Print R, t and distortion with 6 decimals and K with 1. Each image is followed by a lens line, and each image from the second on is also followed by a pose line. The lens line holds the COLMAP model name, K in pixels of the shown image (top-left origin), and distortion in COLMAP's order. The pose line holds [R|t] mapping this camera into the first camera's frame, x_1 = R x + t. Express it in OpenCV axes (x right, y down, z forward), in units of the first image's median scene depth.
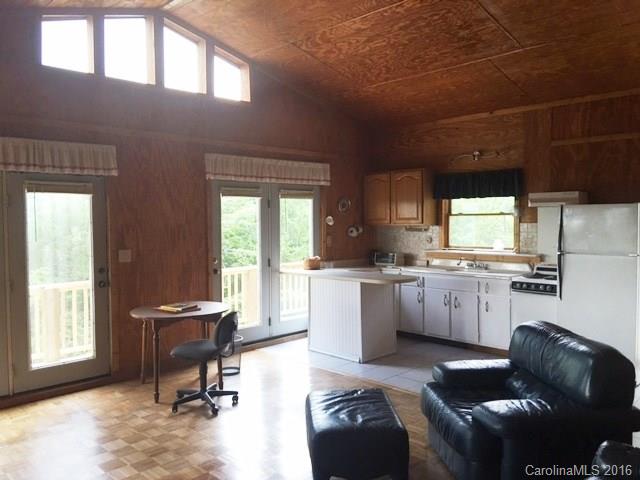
lens RADIAL K [[551.6, 0, 295.1], [0, 551.6, 229.5], [0, 0, 1]] dist [0.108782, -0.176781]
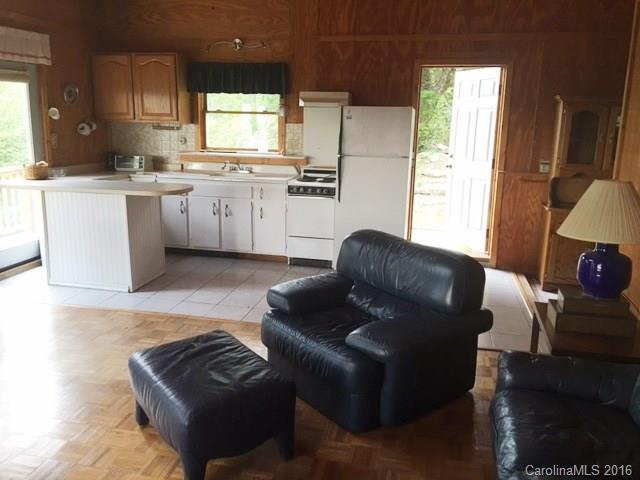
lens RADIAL K [[551.6, 0, 295.1], [0, 551.6, 229.5], [0, 0, 1]] dist [0.108782, -0.176781]
pose [[0.820359, -0.091532, 0.564476, -0.126377], [-0.015866, 0.983084, 0.182468, -0.005715], [-0.571629, -0.158645, 0.805029, 0.188282]]
